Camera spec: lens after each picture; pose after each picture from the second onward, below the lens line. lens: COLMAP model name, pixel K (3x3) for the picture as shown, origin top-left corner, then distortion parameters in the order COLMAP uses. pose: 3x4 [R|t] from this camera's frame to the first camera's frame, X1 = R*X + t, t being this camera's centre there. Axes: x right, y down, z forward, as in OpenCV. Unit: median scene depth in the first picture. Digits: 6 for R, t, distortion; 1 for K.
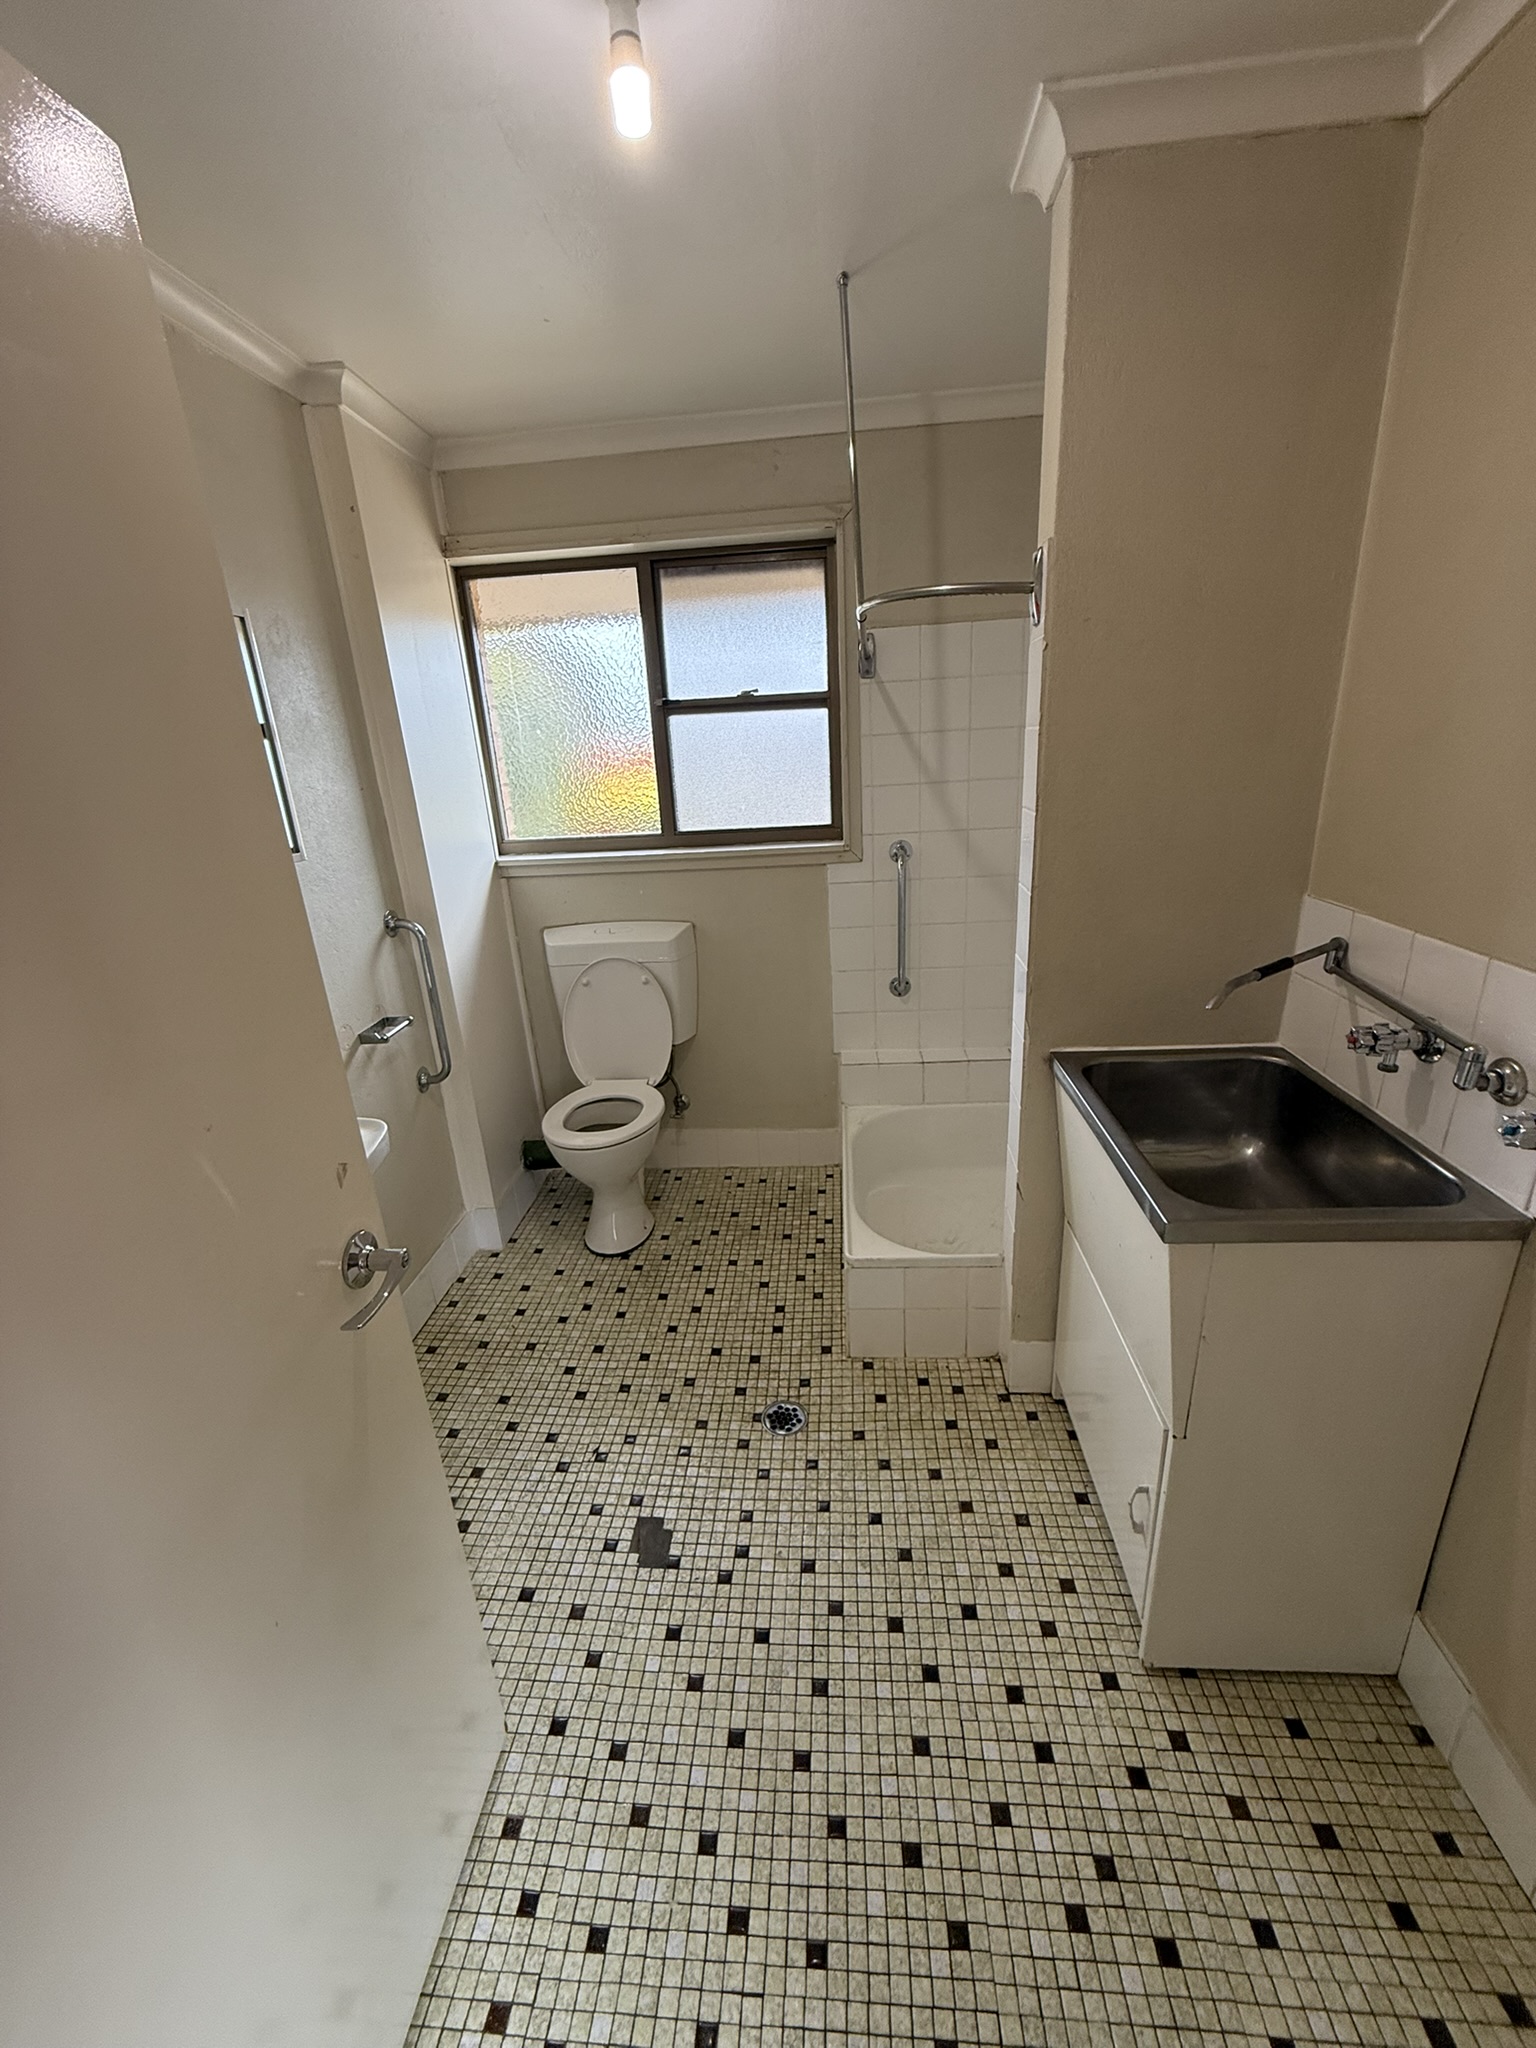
lens RADIAL K [[816.0, 0, 771.7], [0, 816.0, 1015.7], [0, 0, 1]] dist [-0.001132, 0.000338]
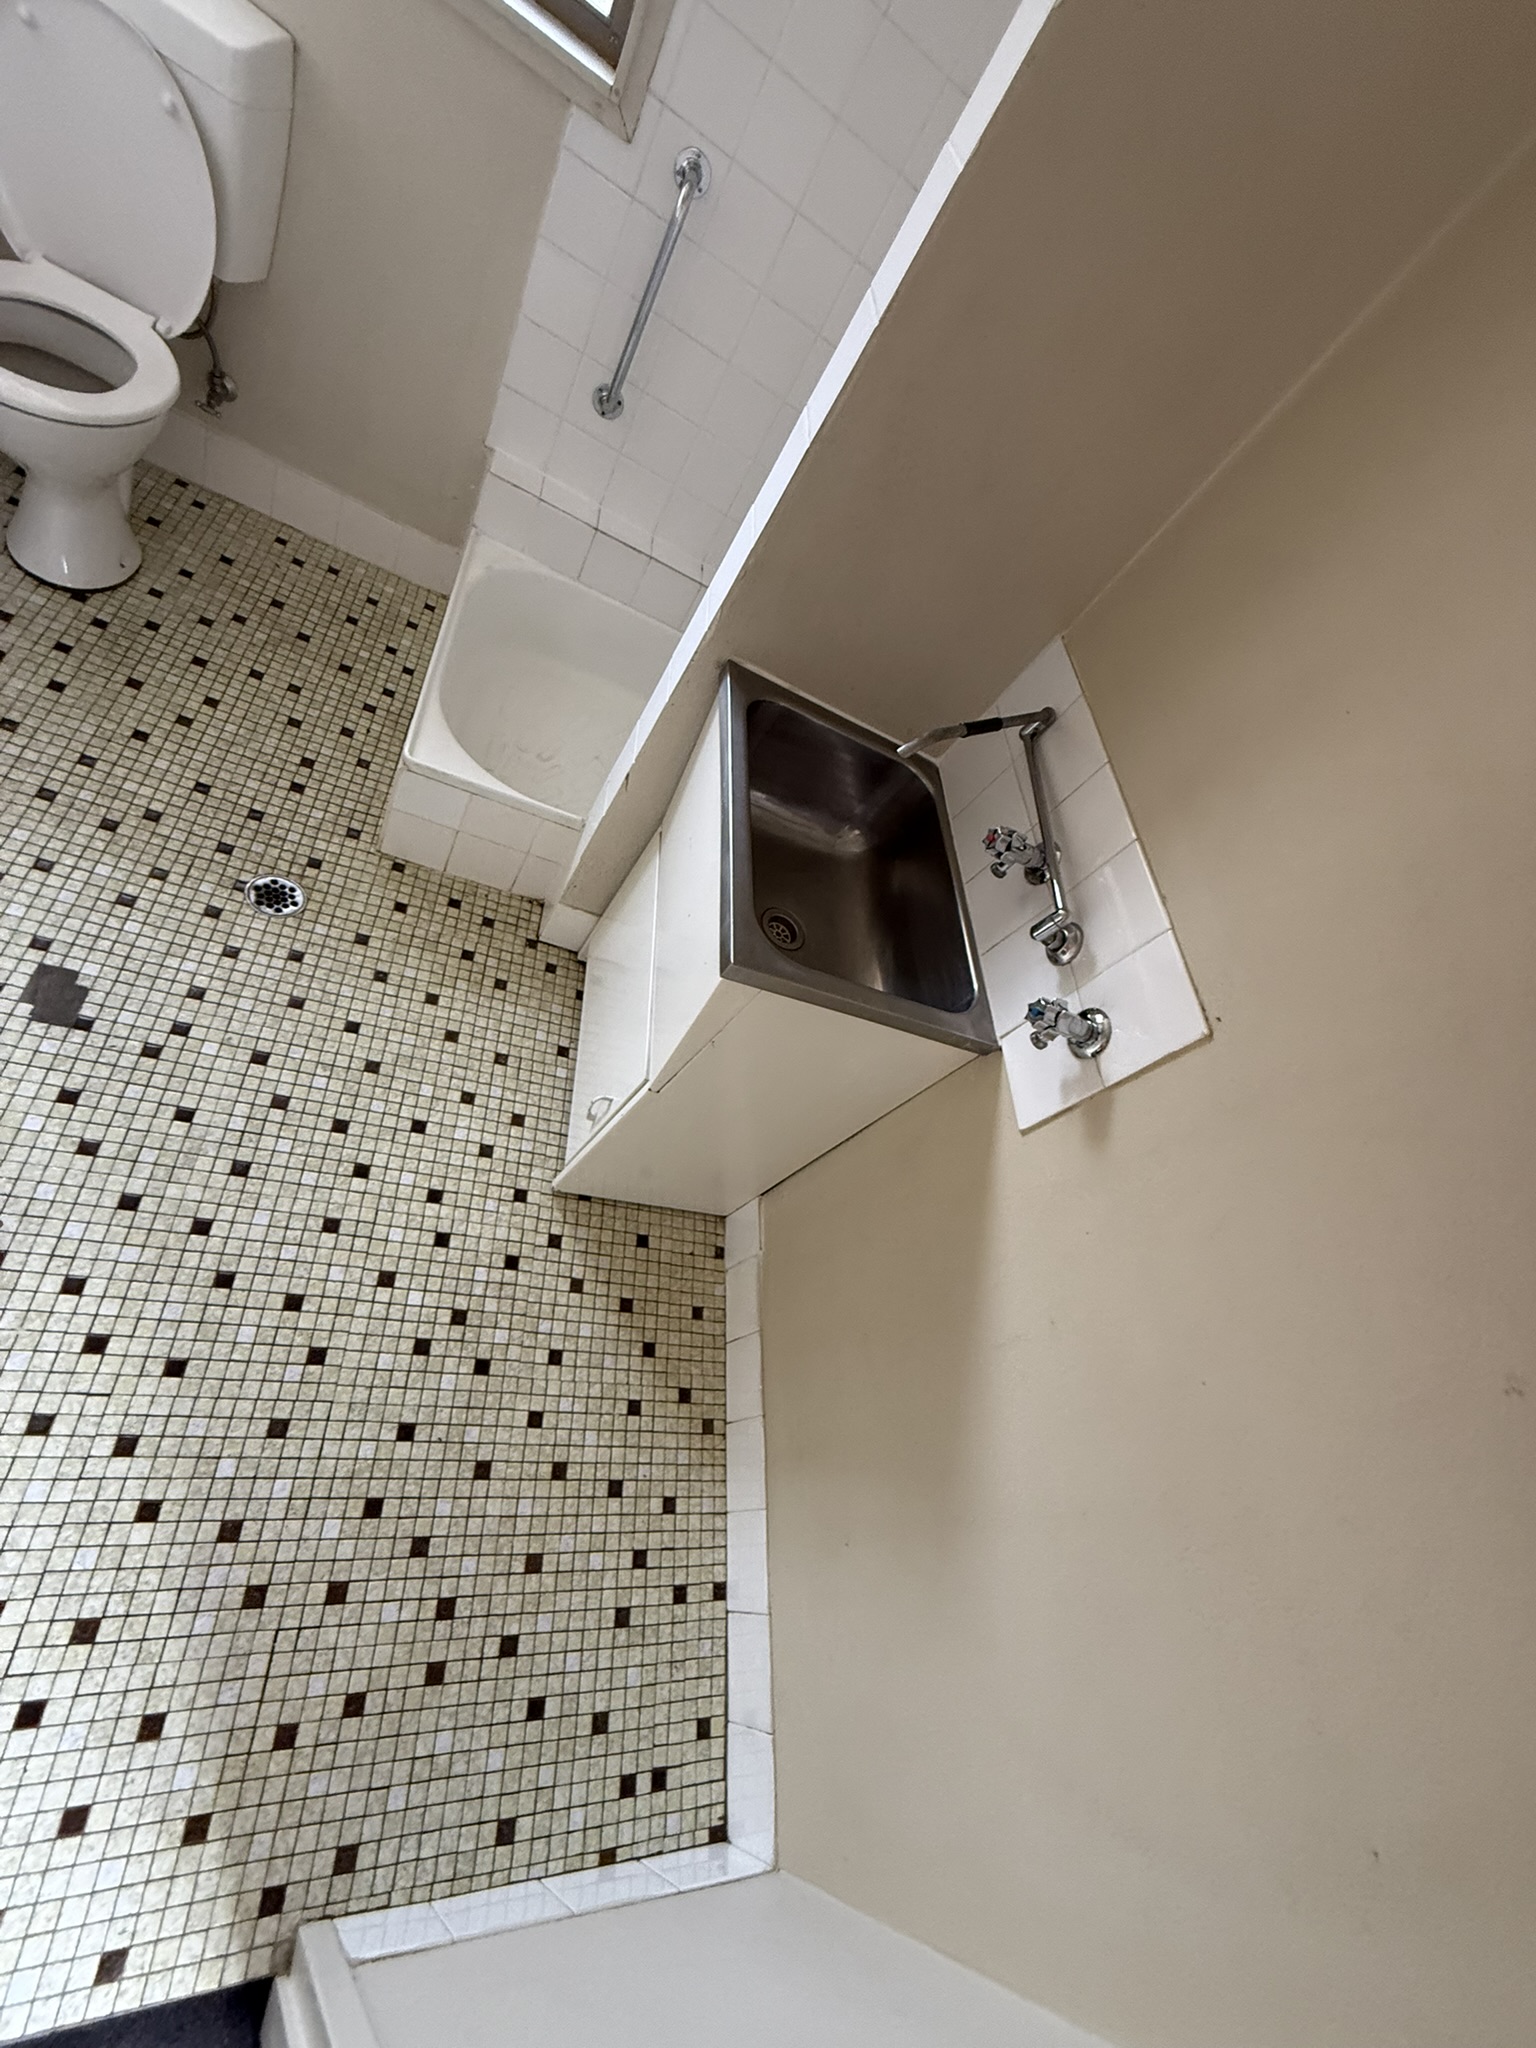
lens RADIAL K [[813.7, 0, 771.8], [0, 813.7, 1017.1], [0, 0, 1]] dist [-0.001062, 0.000221]
pose [[0.825695, 0.210692, 0.523293, 0.027405], [-0.495152, 0.715139, 0.493356, -0.113862], [-0.270281, -0.666472, 0.694812, 0.181812]]
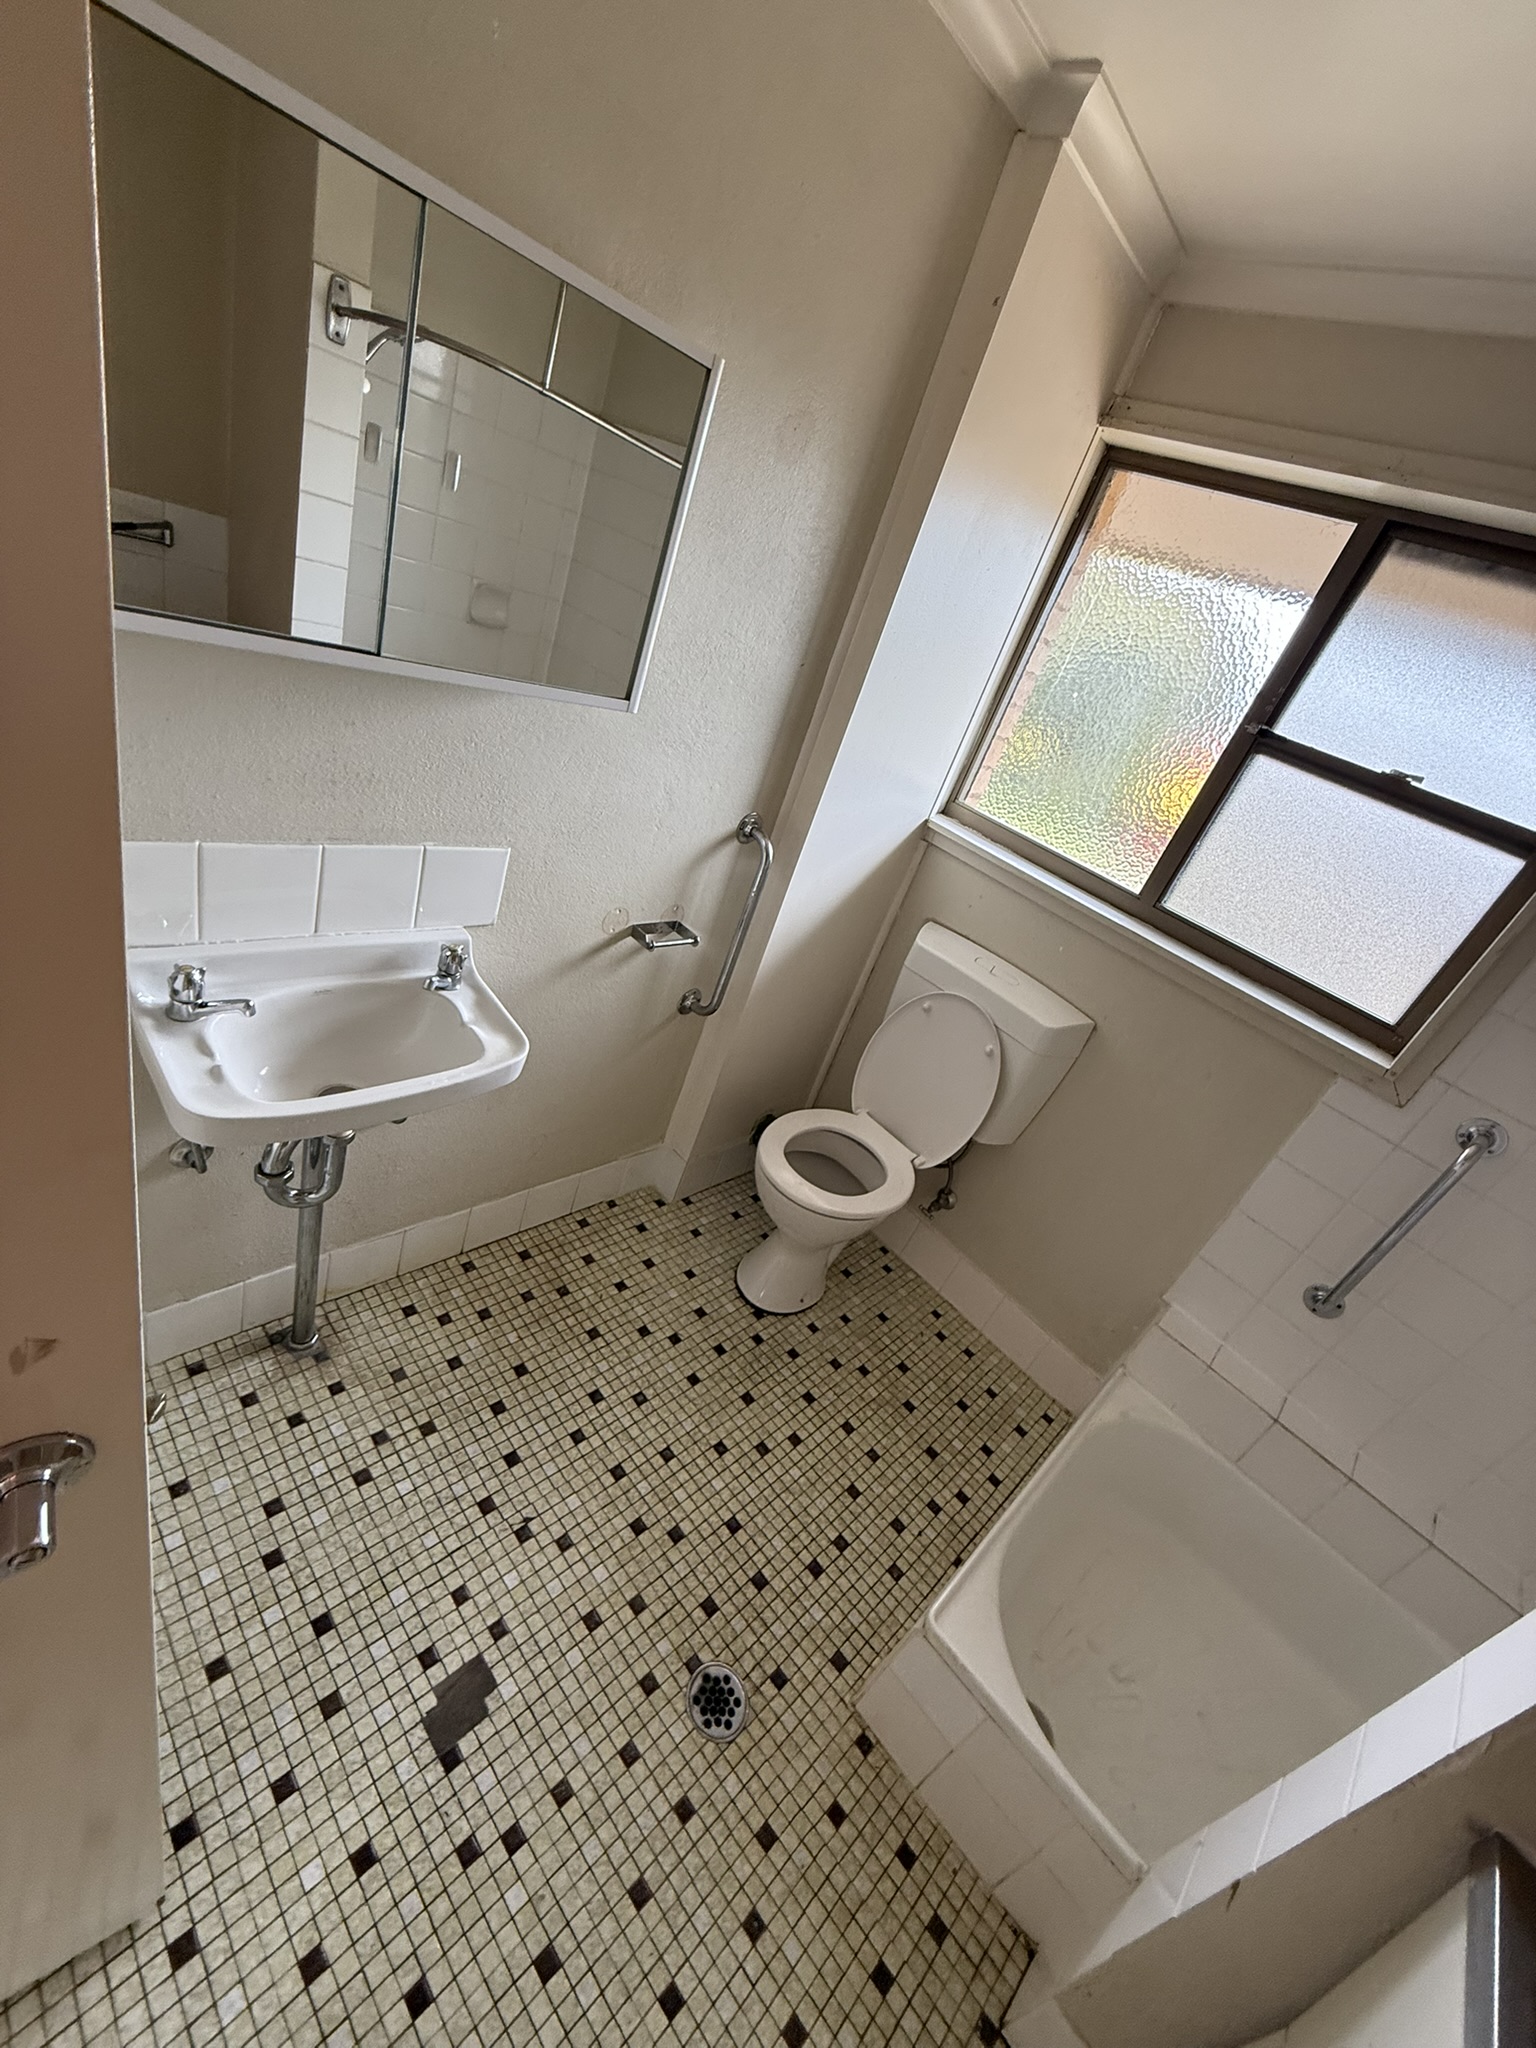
lens RADIAL K [[816.0, 0, 771.7], [0, 816.0, 1015.7], [0, 0, 1]] dist [-0.001132, 0.000338]
pose [[0.696455, 0.574732, -0.429690, 0.011510], [-0.544902, 0.813185, 0.204480, -0.171658], [0.466938, 0.091728, 0.879519, 0.377926]]
